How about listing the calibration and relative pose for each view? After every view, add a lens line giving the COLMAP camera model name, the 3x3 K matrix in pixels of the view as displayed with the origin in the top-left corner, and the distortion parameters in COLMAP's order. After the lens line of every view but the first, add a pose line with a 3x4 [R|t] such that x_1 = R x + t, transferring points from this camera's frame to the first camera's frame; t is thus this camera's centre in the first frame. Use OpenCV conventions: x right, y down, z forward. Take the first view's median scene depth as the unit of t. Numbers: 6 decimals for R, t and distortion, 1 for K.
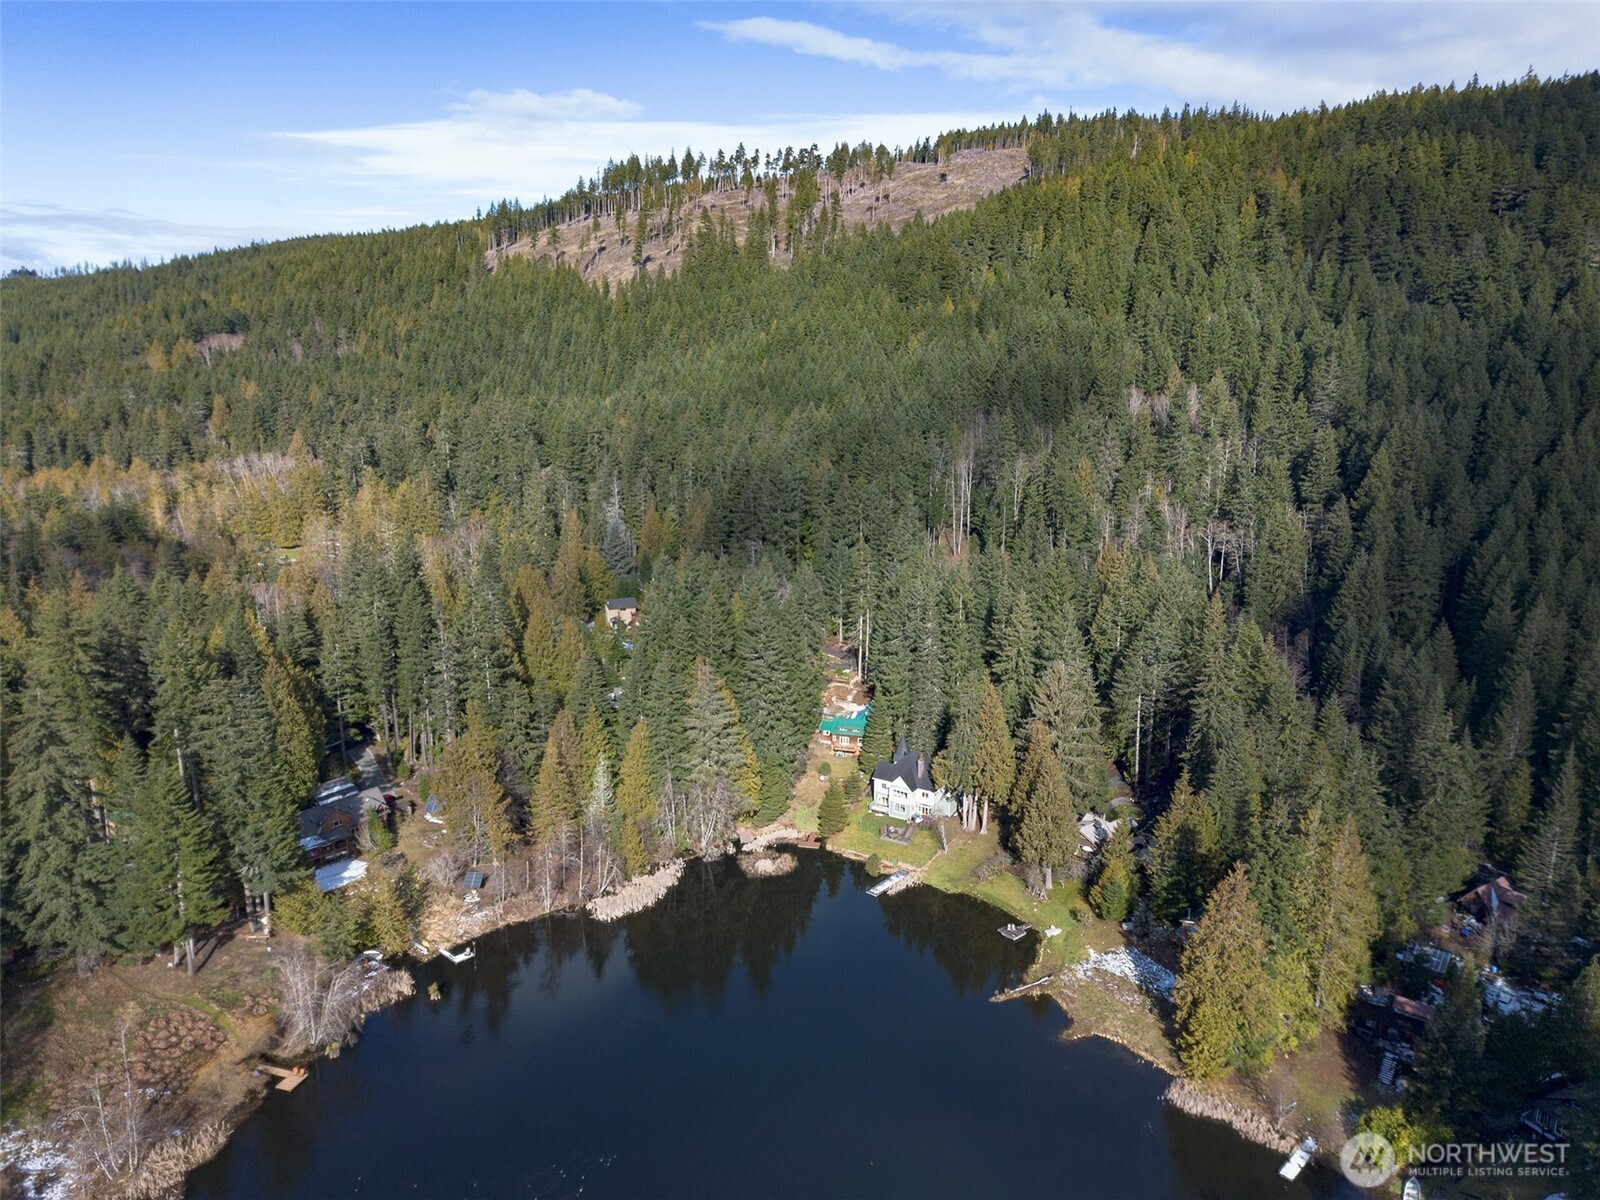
lens RADIAL K [[1133.9, 0, 807.1], [0, 1133.9, 592.9], [0, 0, 1]] dist [0.095881, -0.103063]
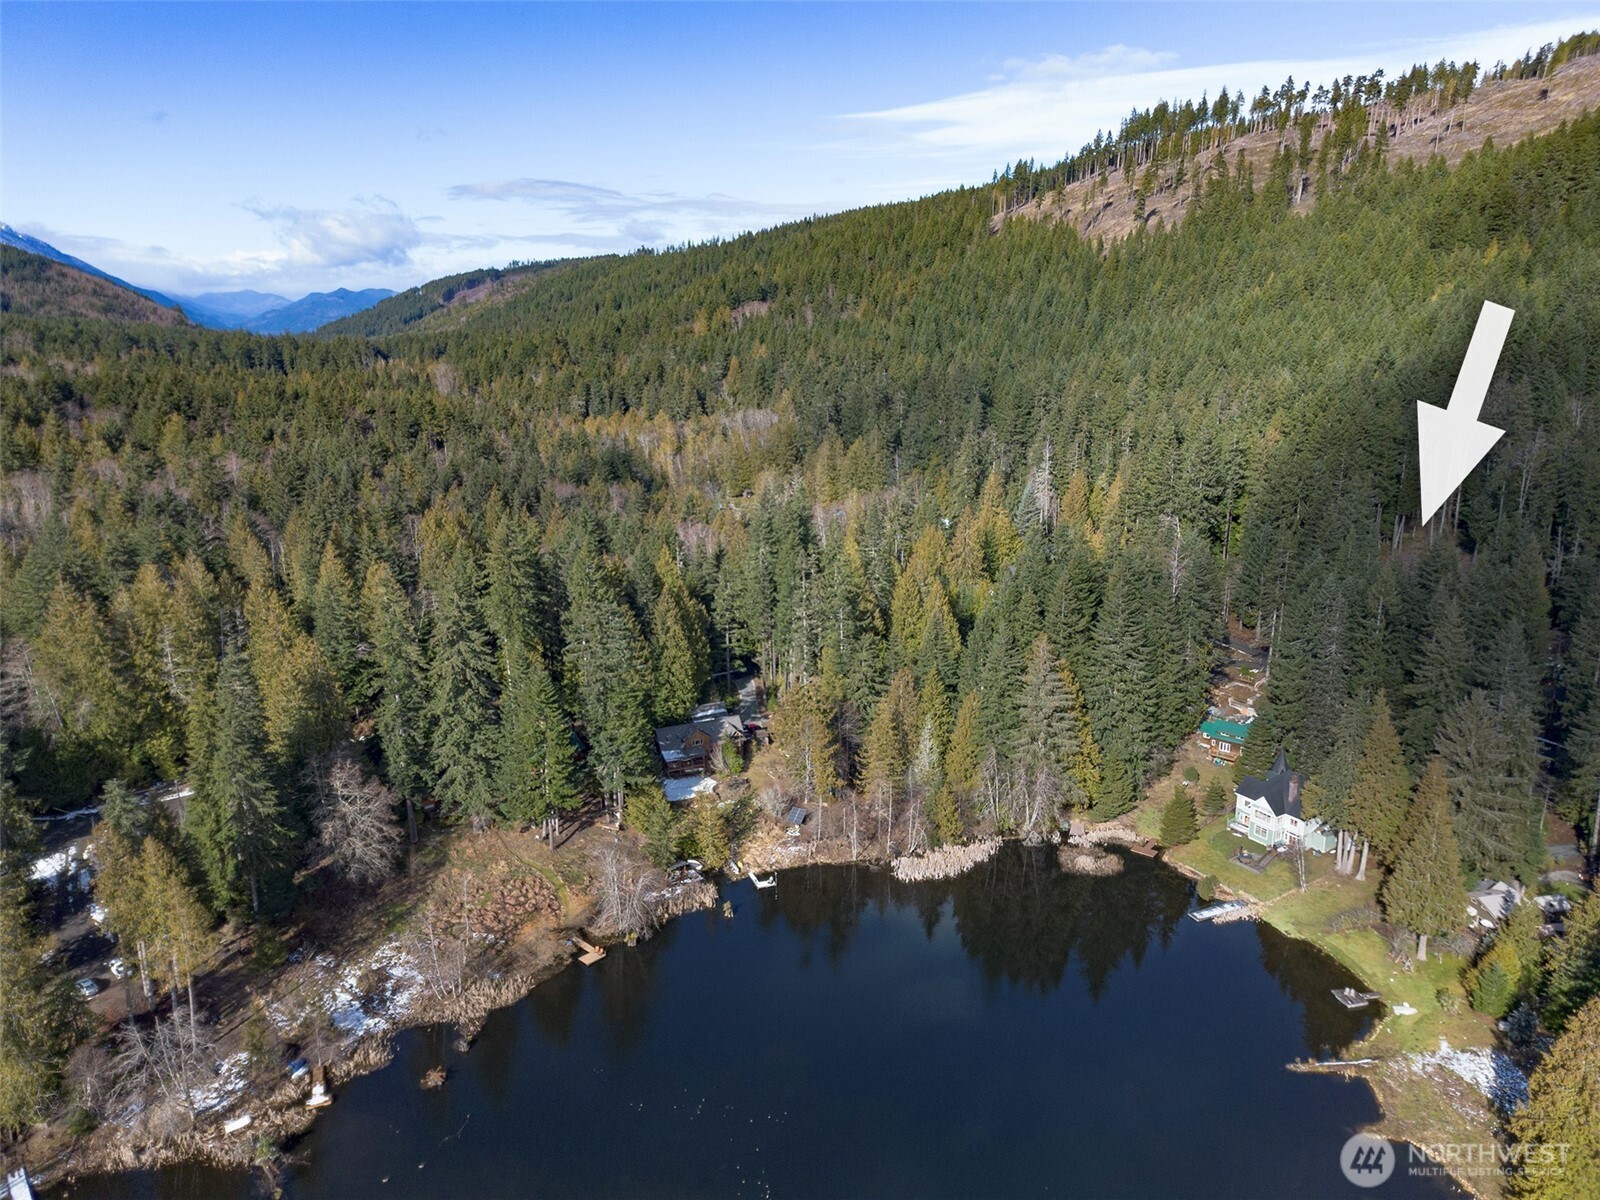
lens RADIAL K [[1133.9, 0, 807.1], [0, 1133.9, 592.9], [0, 0, 1]] dist [0.095881, -0.103063]
pose [[0.897240, 0.101279, -0.429772, 0.137731], [-0.087635, 0.994821, 0.051481, -0.009336], [0.432760, -0.008528, 0.901469, 0.051547]]
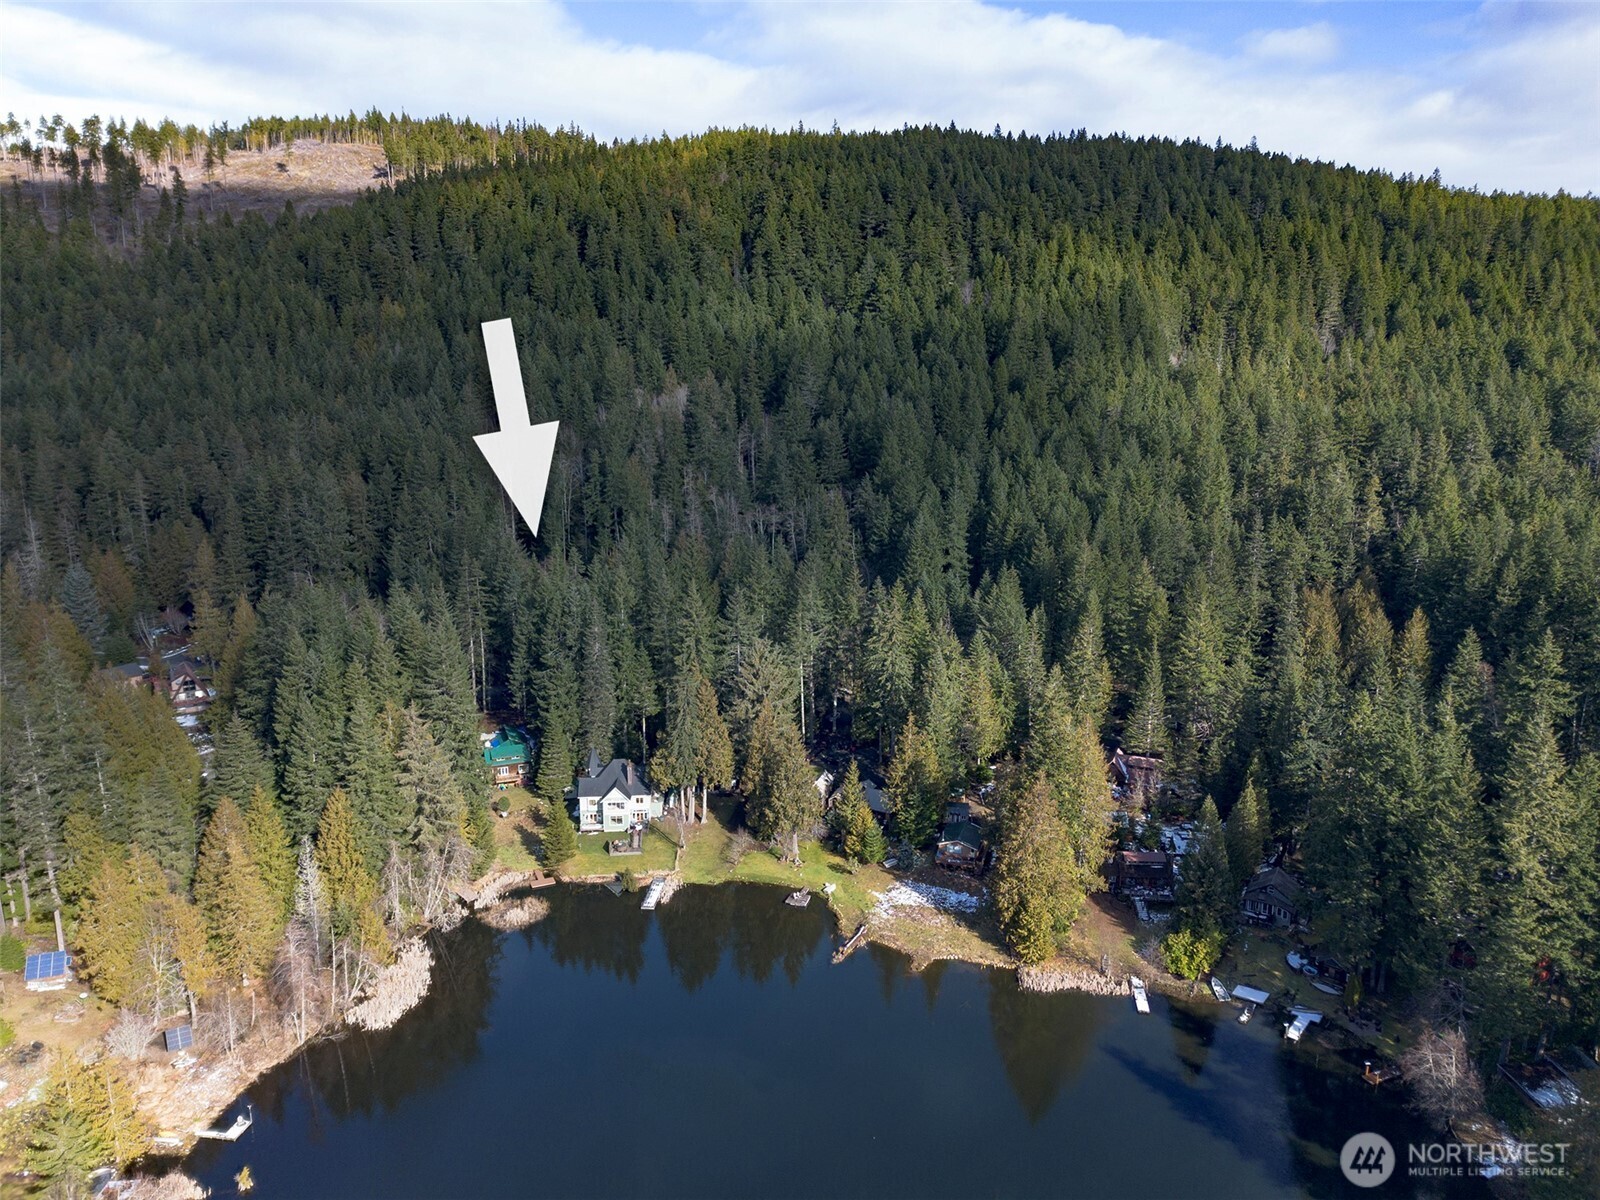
lens RADIAL K [[1133.9, 0, 807.1], [0, 1133.9, 592.9], [0, 0, 1]] dist [0.095881, -0.103063]
pose [[0.822126, -0.127709, 0.554796, -0.310566], [0.133824, 0.990560, 0.029712, -0.008302], [-0.553353, 0.049818, 0.831455, 0.108042]]
